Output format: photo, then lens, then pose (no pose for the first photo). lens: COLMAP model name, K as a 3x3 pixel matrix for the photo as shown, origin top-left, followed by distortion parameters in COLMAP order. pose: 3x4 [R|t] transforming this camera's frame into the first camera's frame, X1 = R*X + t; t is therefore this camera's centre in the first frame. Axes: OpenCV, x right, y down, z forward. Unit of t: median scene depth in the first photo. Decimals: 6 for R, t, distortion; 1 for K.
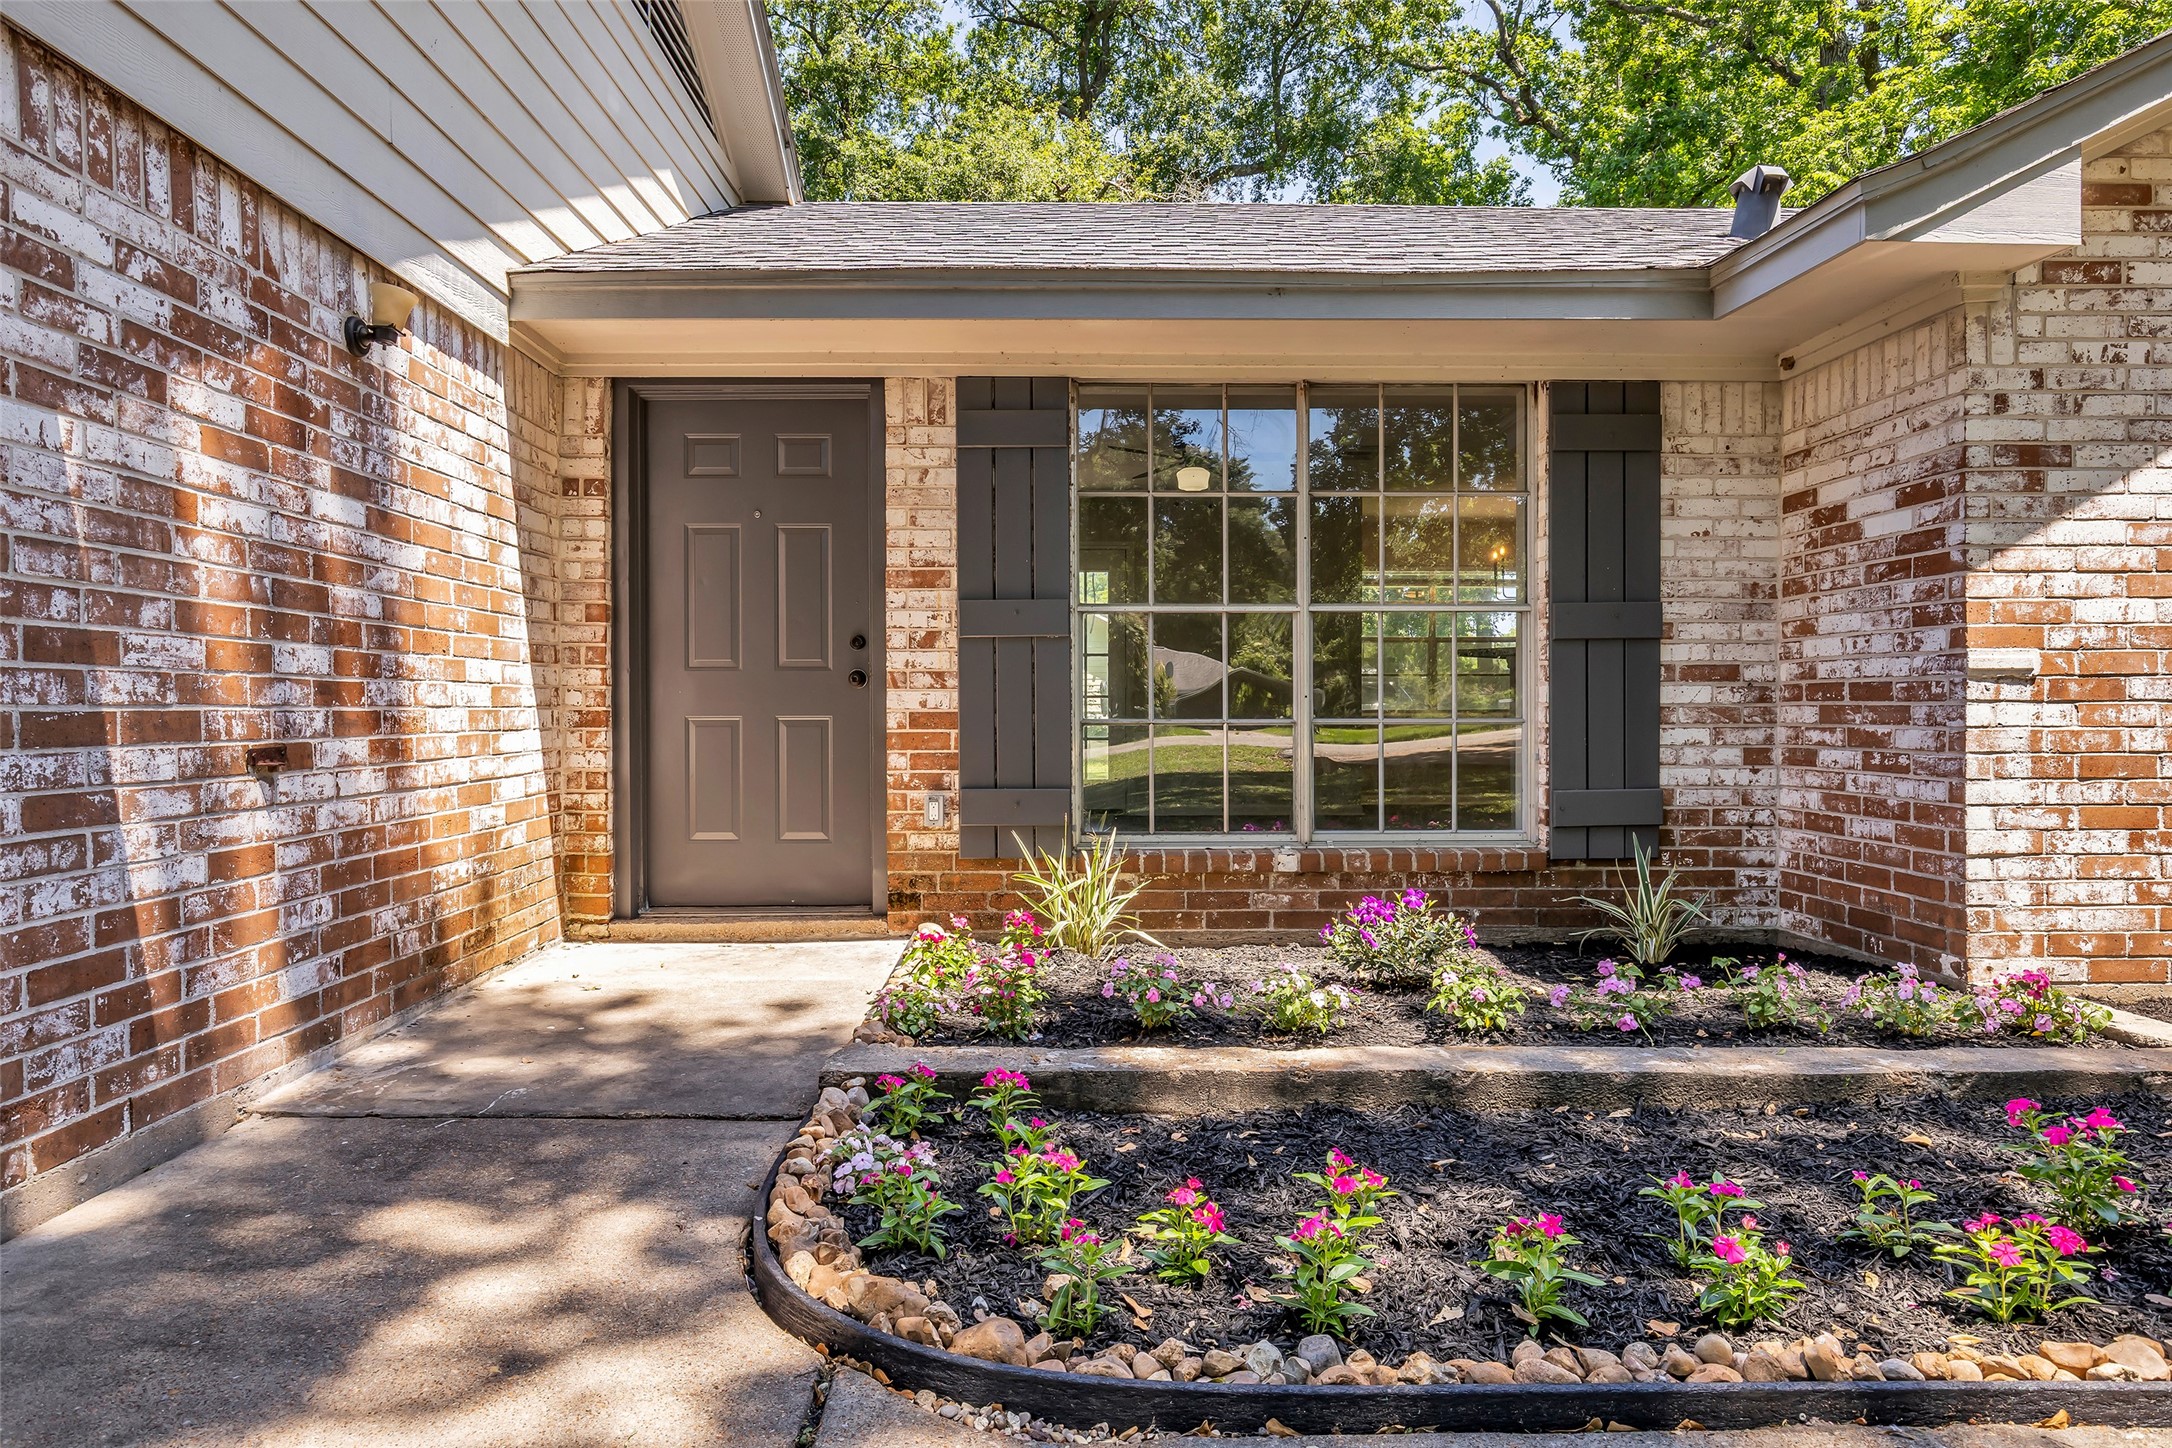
lens RADIAL K [[1299.4, 0, 1083.6], [0, 1299.4, 723.0], [0, 0, 1]] dist [0.001247, 0.000166]
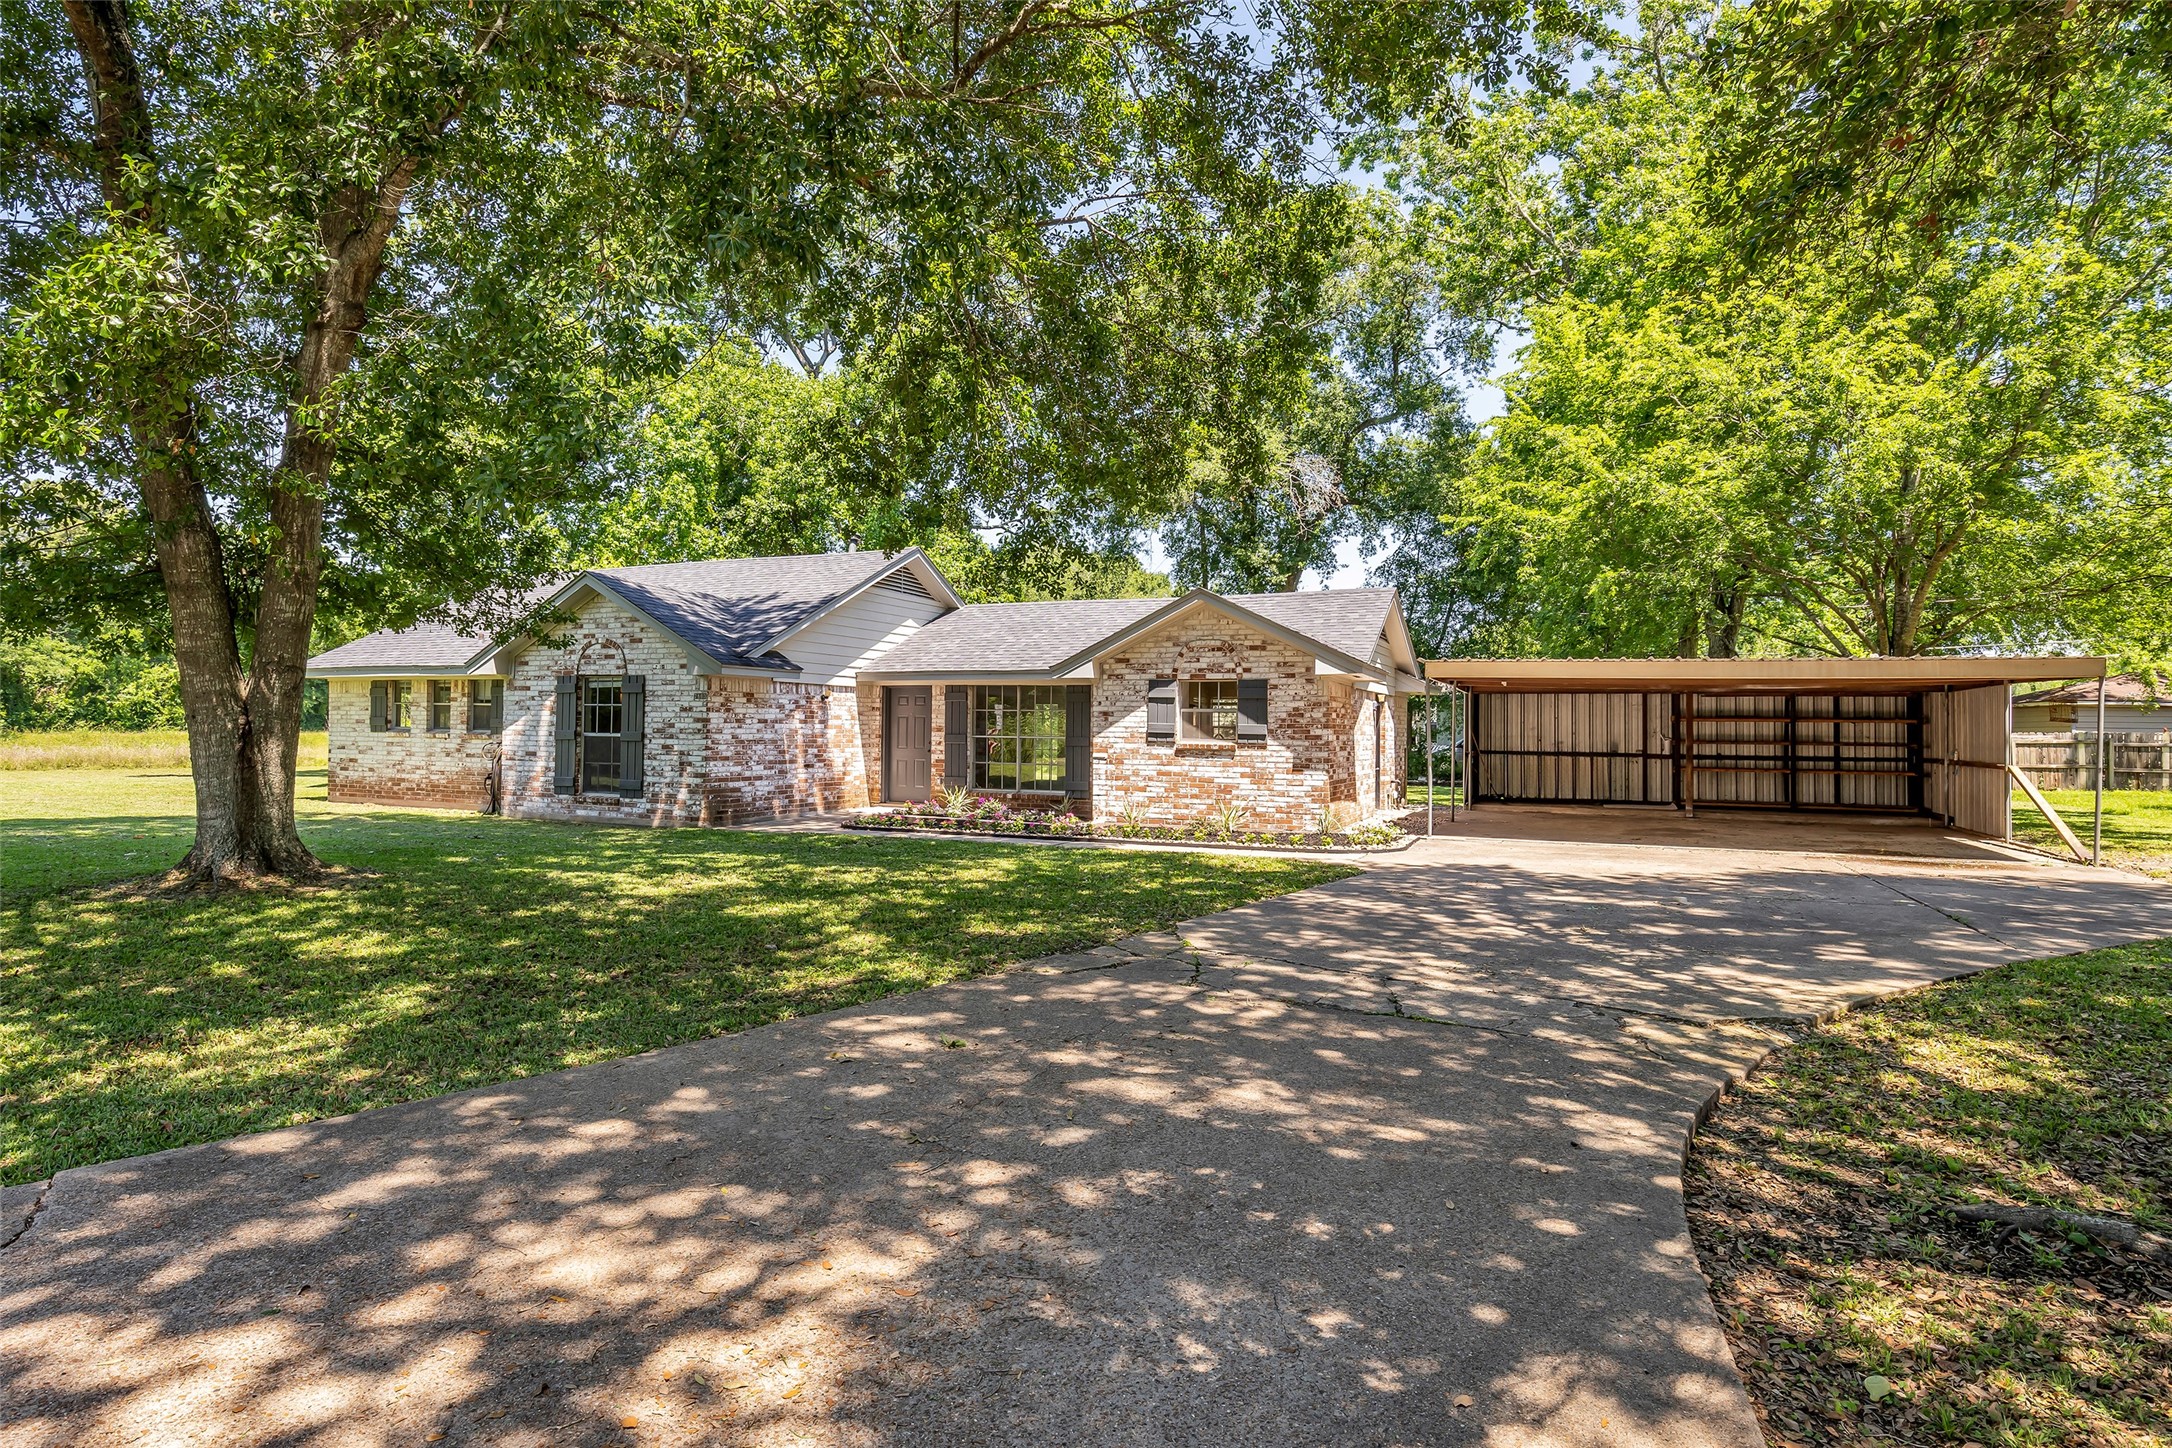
lens RADIAL K [[1202.2, 0, 1082.0], [0, 1202.2, 717.9], [0, 0, 1]] dist [-0.006461, -0.000347]
pose [[0.903642, 0.010604, -0.428158, 2.117098], [-0.019887, 0.999654, -0.017214, -0.090794], [0.427827, 0.024070, 0.903540, -2.561360]]
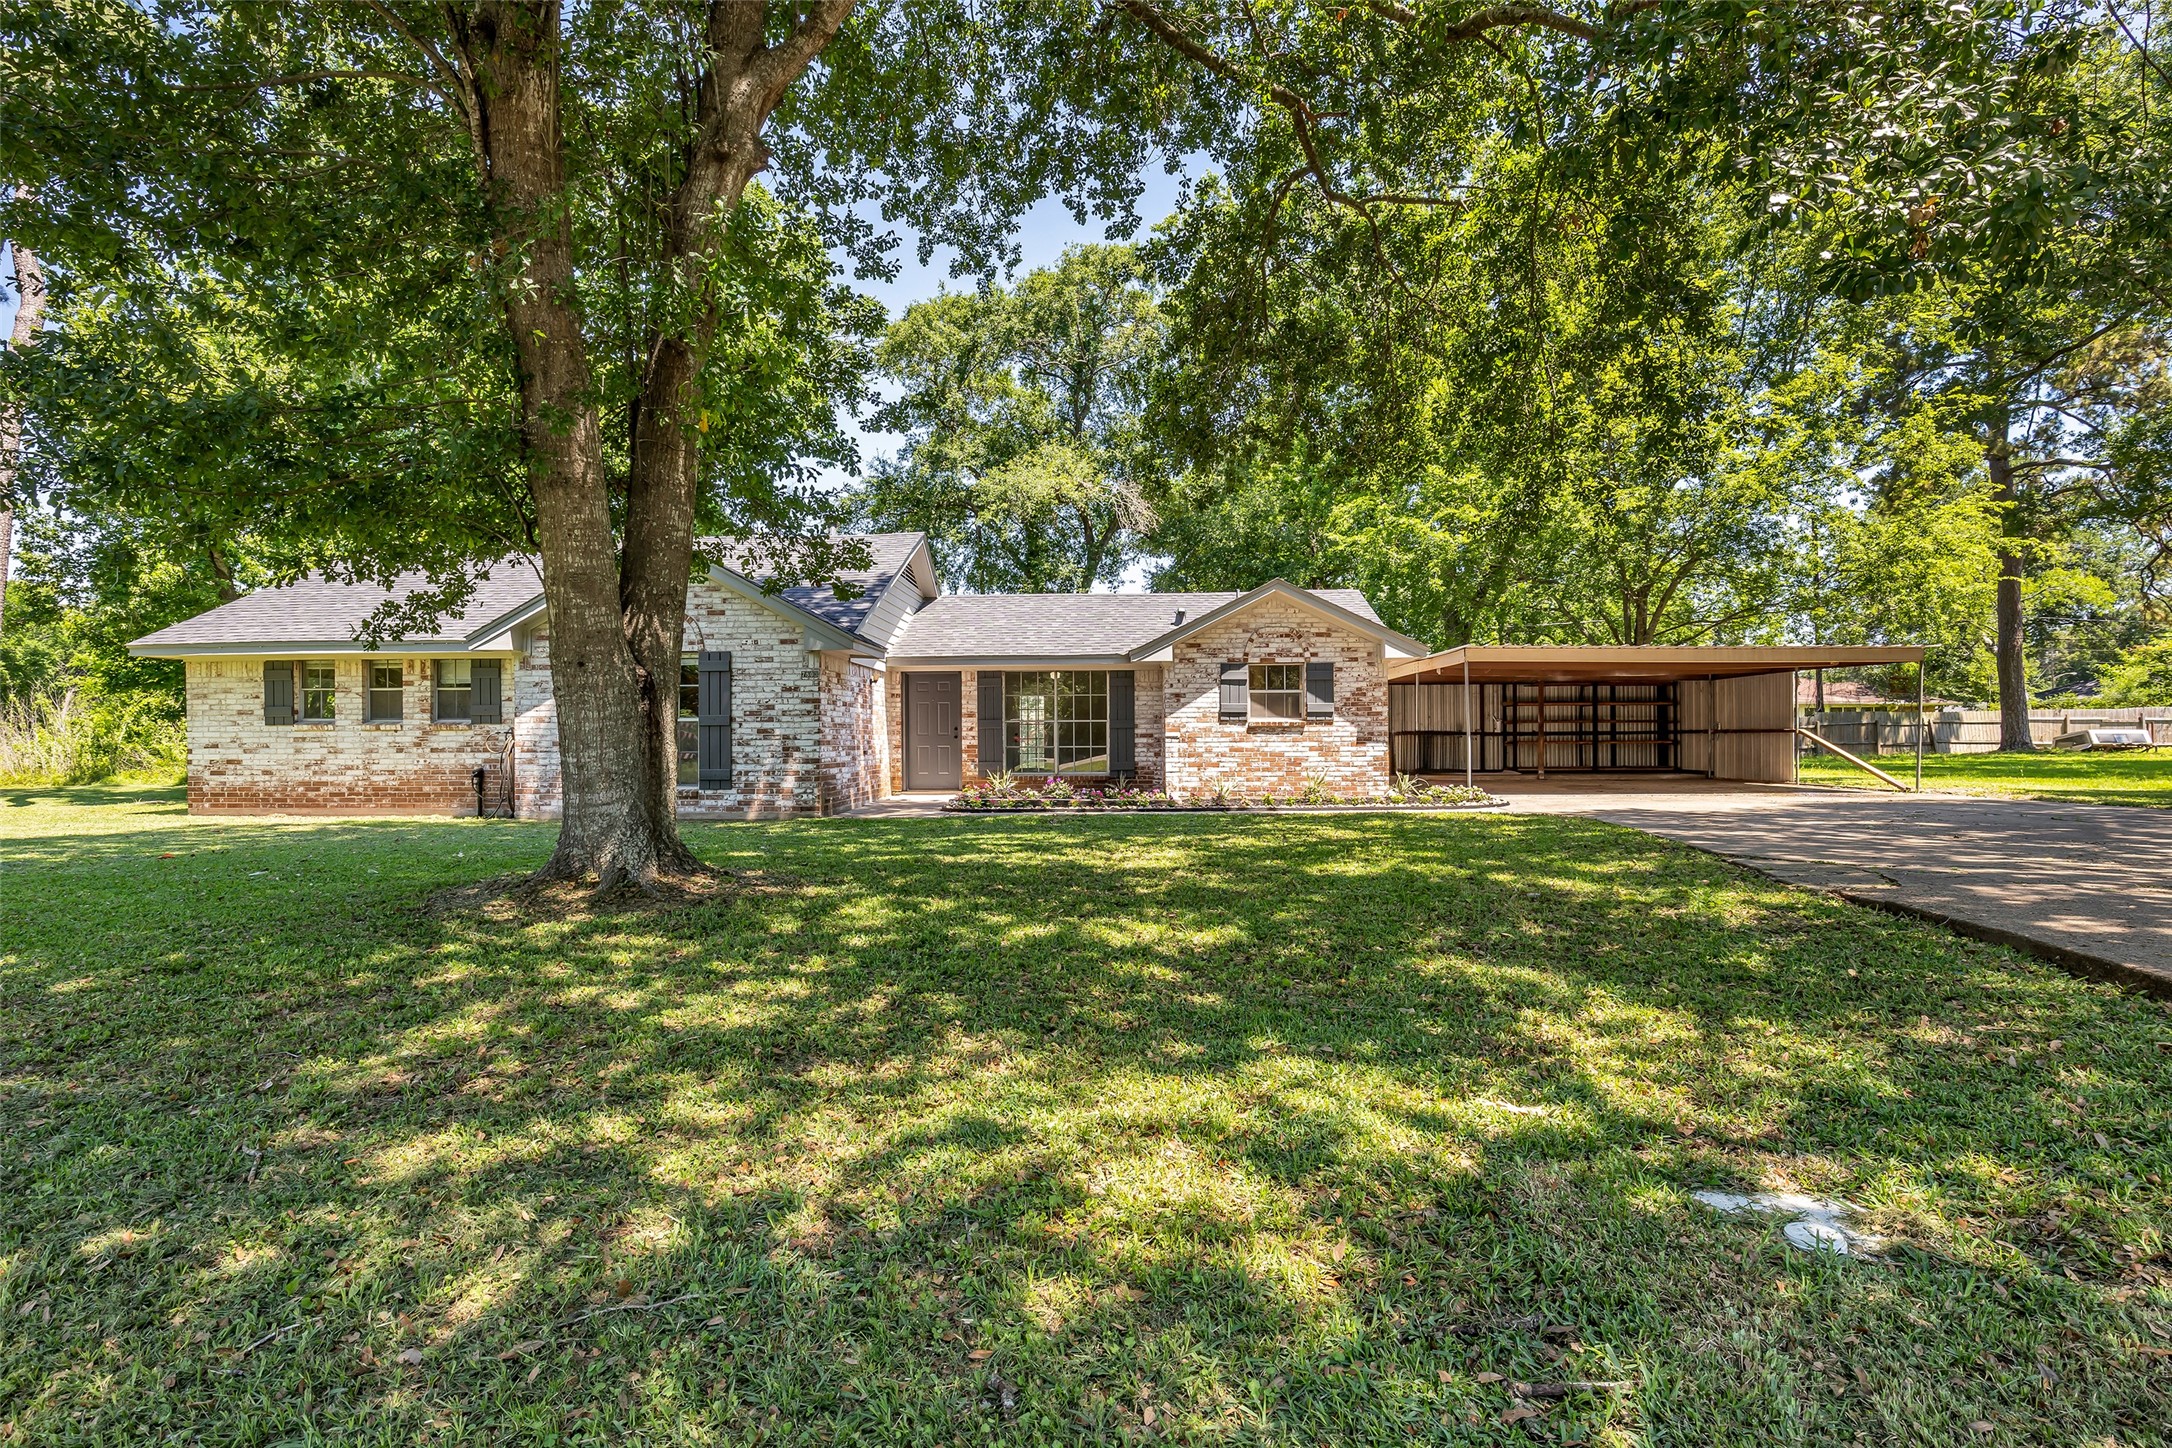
lens RADIAL K [[1032.9, 0, 1089.9], [0, 1032.9, 730.7], [0, 0, 1]] dist [-0.002403, -0.000184]
pose [[0.998255, -0.002653, -0.058990, 0.508876], [0.001476, 0.999799, -0.019985, 0.014523], [0.059031, 0.019863, 0.998059, -2.577424]]
